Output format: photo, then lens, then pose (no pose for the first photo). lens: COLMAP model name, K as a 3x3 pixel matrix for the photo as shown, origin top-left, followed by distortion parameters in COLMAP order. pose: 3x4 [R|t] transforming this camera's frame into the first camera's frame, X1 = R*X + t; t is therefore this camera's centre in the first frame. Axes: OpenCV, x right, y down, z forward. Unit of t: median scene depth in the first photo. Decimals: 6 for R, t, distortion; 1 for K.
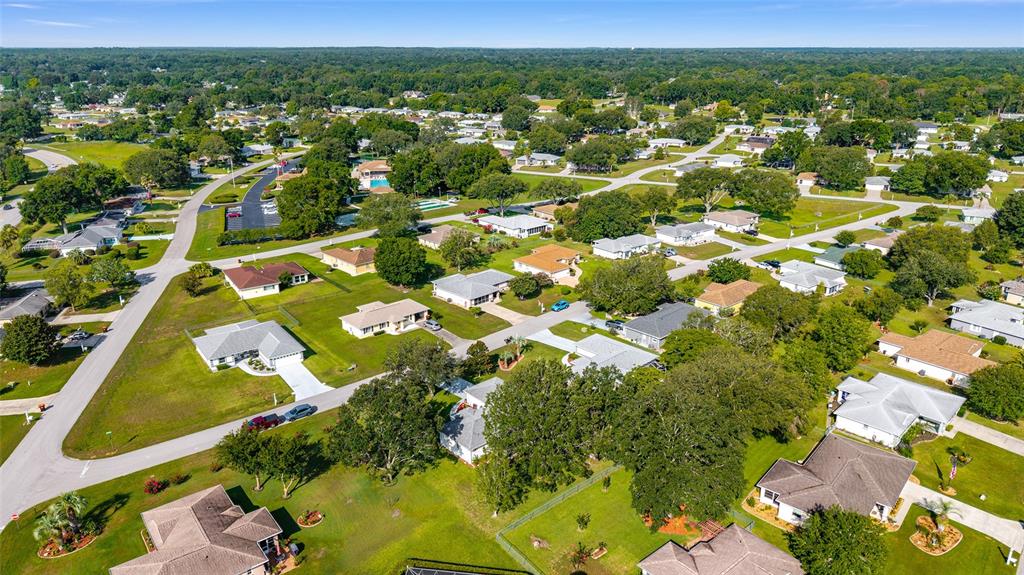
lens RADIAL K [[684.0, 0, 513.2], [0, 684.0, 291.5], [0, 0, 1]] dist [0.017866, -0.017509]
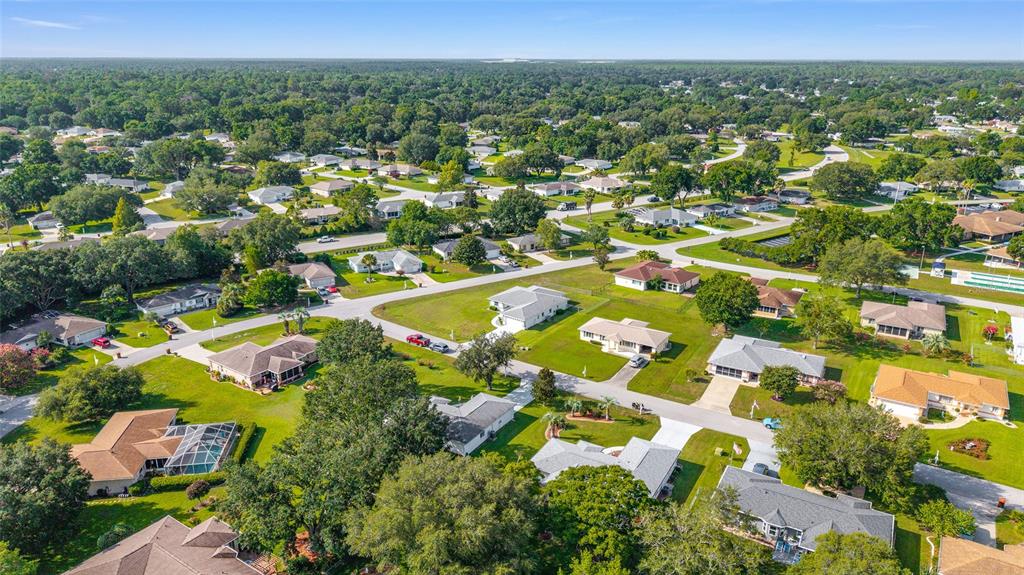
lens RADIAL K [[684.0, 0, 511.0], [0, 684.0, 282.6], [0, 0, 1]] dist [0.017866, -0.017509]
pose [[0.250939, 0.295611, -0.921761, 0.512421], [-0.321528, 0.923620, 0.208675, -0.145273], [0.913044, 0.244007, 0.326820, 0.406928]]
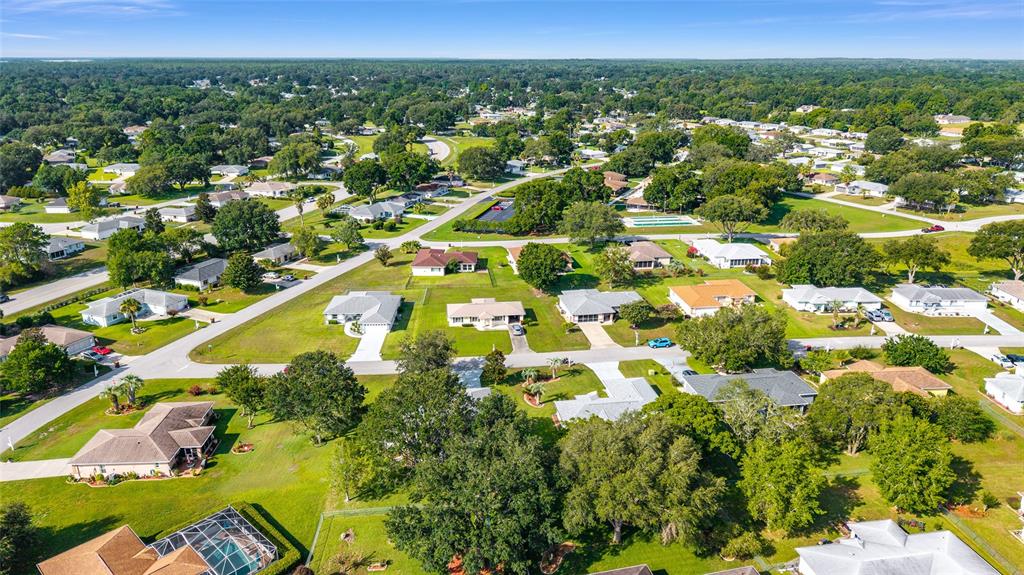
lens RADIAL K [[684.0, 0, 516.6], [0, 684.0, 289.4], [0, 0, 1]] dist [0.017866, -0.017509]
pose [[0.811859, 0.185345, -0.553653, 0.341849], [-0.194594, 0.979954, 0.042711, -0.042130], [0.550471, 0.073062, 0.831651, 0.111504]]
